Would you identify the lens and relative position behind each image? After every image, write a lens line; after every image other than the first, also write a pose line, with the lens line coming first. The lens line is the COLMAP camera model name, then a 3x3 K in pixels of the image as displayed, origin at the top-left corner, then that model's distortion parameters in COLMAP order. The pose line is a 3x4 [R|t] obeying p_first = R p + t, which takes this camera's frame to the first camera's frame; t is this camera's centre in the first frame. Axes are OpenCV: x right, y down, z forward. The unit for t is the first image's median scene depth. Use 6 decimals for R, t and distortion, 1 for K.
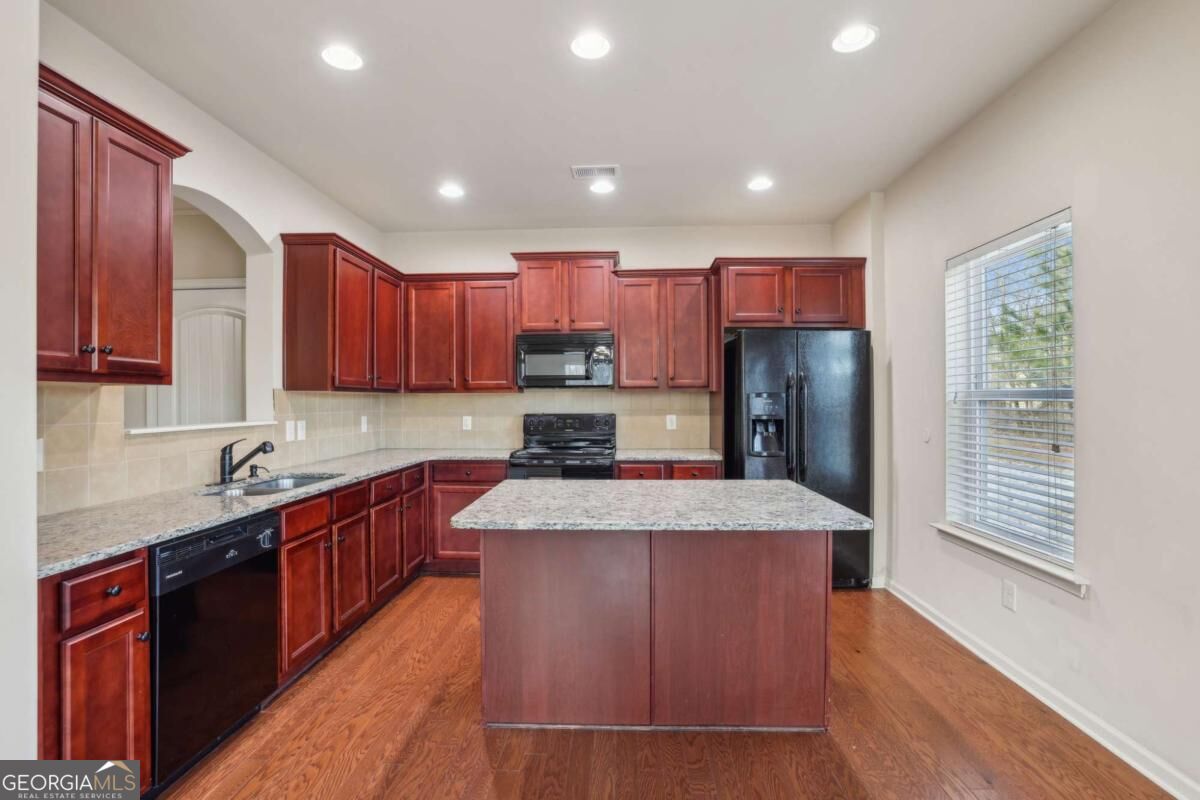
lens RADIAL K [[521.2, 0, 603.9], [0, 521.2, 398.9], [0, 0, 1]] dist [-0.001547, -0.000001]
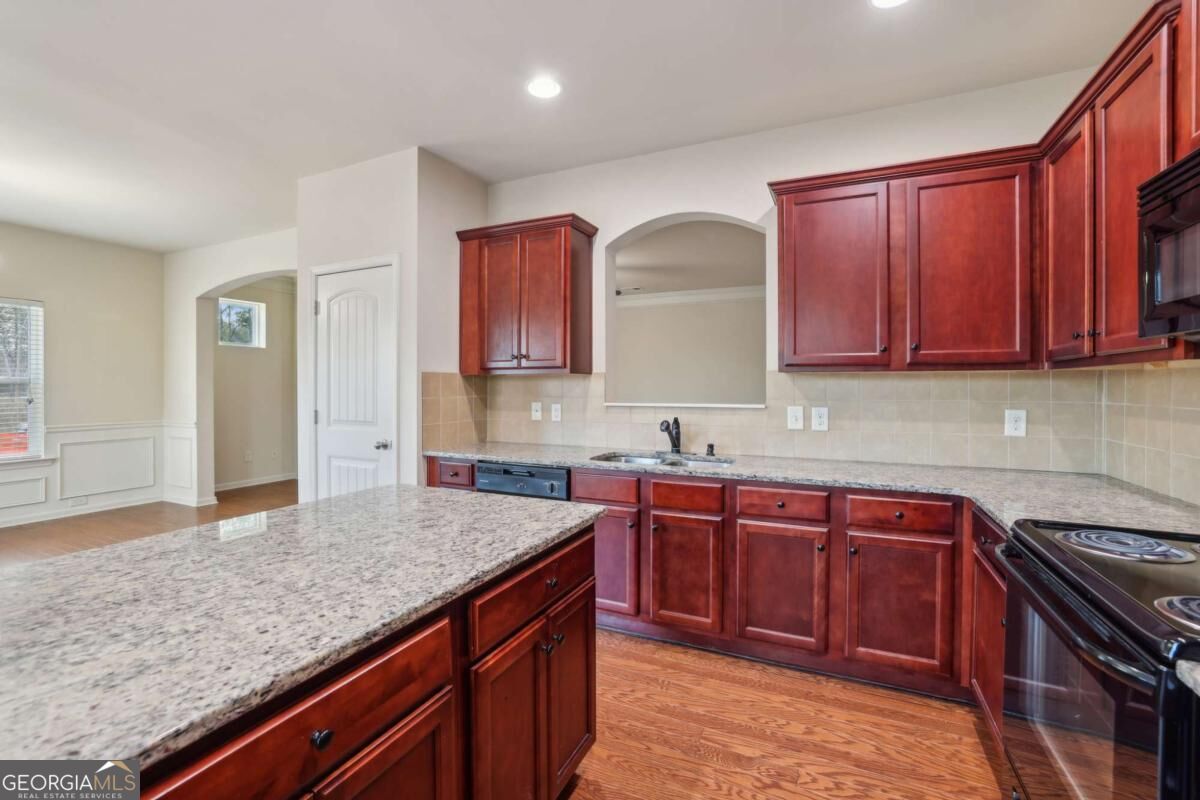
lens RADIAL K [[521.2, 0, 605.5], [0, 521.2, 392.2], [0, 0, 1]] dist [-0.001547, -0.000001]
pose [[-0.365262, 0.006611, -0.930881, 0.329273], [-0.001303, 0.999970, 0.007613, 0.011627], [0.930904, 0.003993, -0.365243, 0.985582]]
